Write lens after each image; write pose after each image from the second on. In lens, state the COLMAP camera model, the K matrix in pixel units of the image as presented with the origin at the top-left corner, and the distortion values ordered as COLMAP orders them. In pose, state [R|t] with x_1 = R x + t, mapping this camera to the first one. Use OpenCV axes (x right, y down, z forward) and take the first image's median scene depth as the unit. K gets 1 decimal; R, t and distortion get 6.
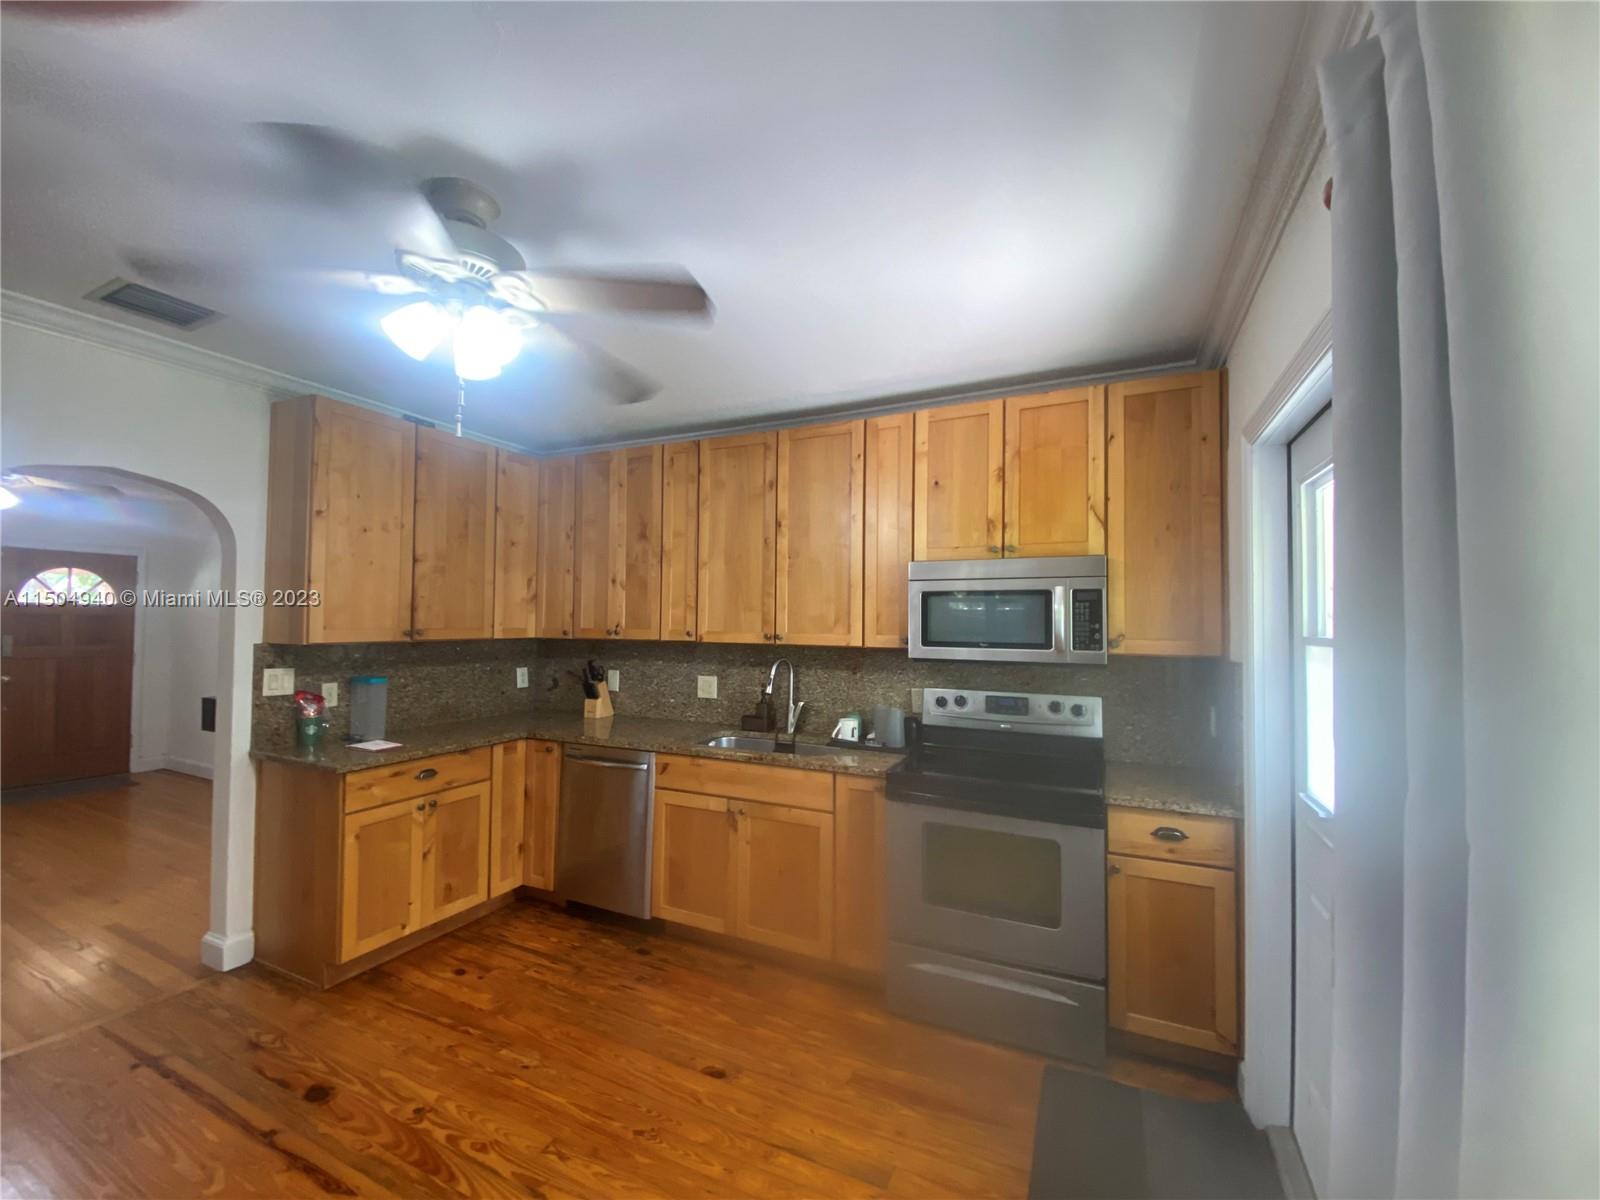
lens RADIAL K [[652.1, 0, 800.0], [0, 652.1, 600.0], [0, 0, 1]] dist [0.000778, -0.012161]
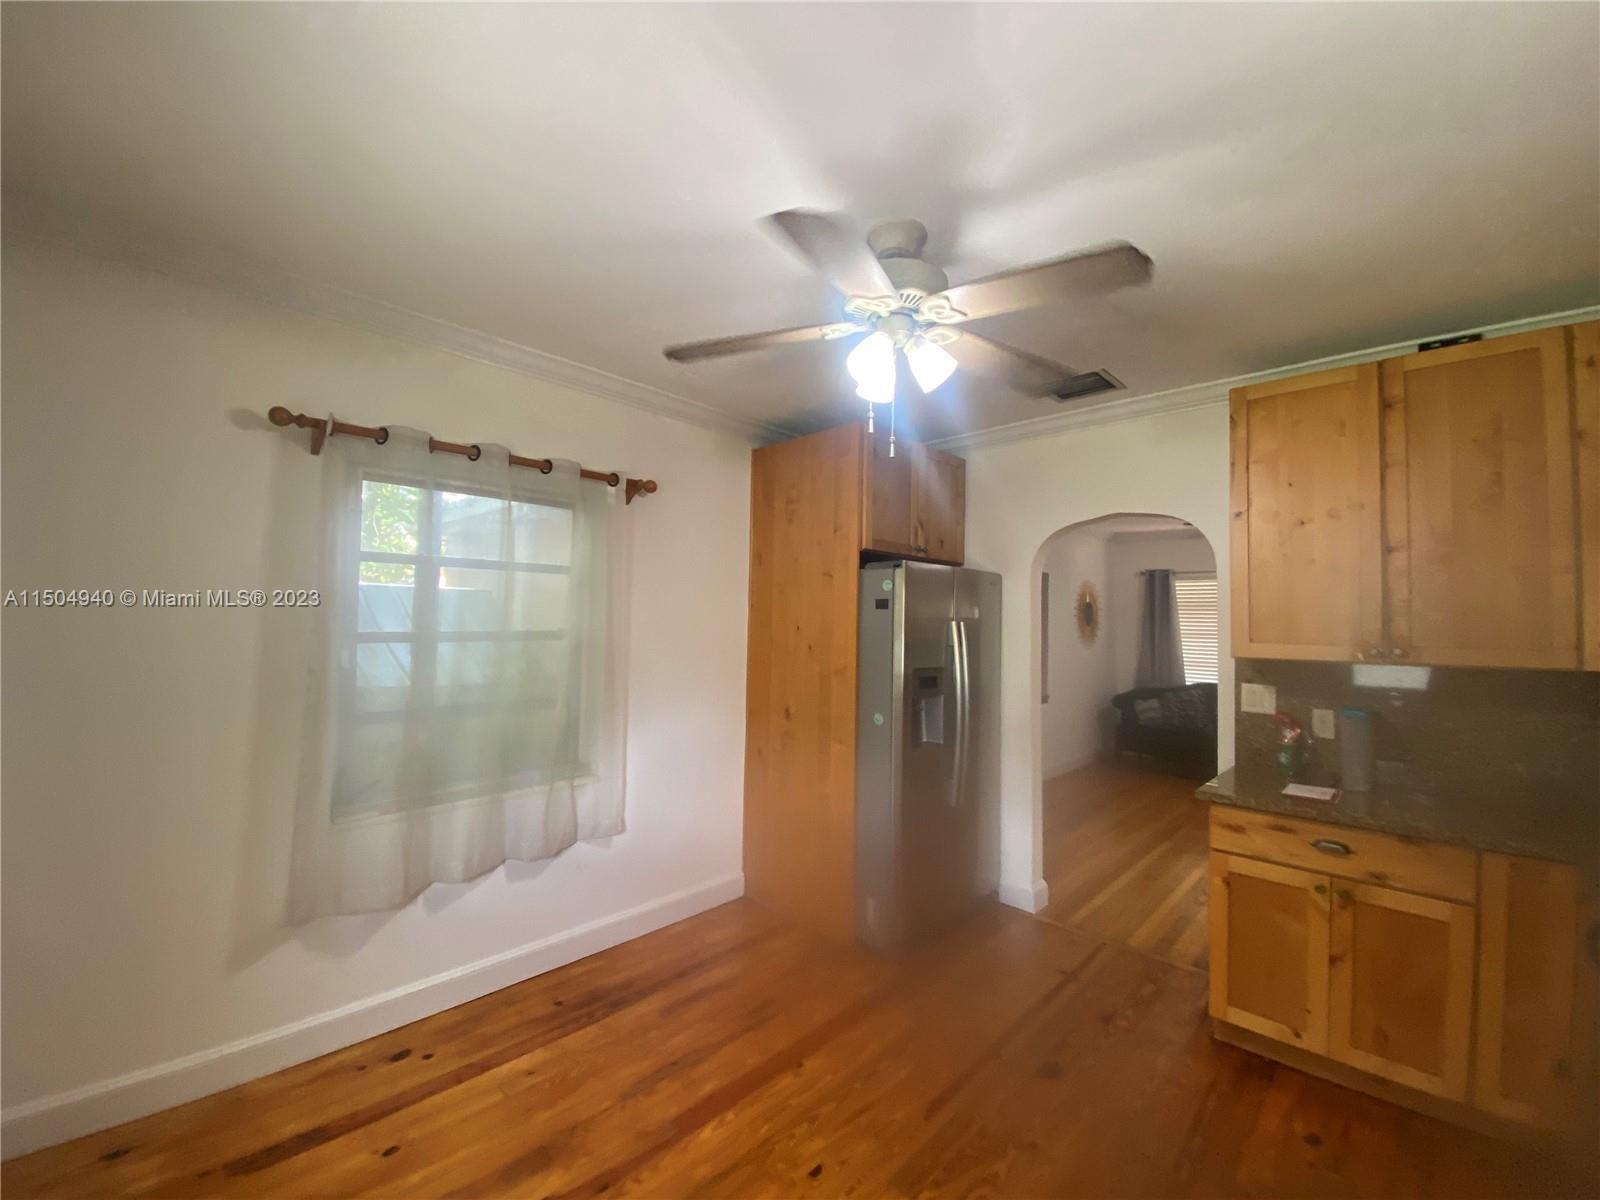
lens RADIAL K [[652.1, 0, 800.0], [0, 652.1, 600.0], [0, 0, 1]] dist [0.000778, -0.012161]
pose [[-0.327887, -0.046150, -0.943589, 0.312002], [0.012644, 0.998502, -0.053229, 0.025390], [0.944632, -0.029384, -0.326813, 0.691492]]
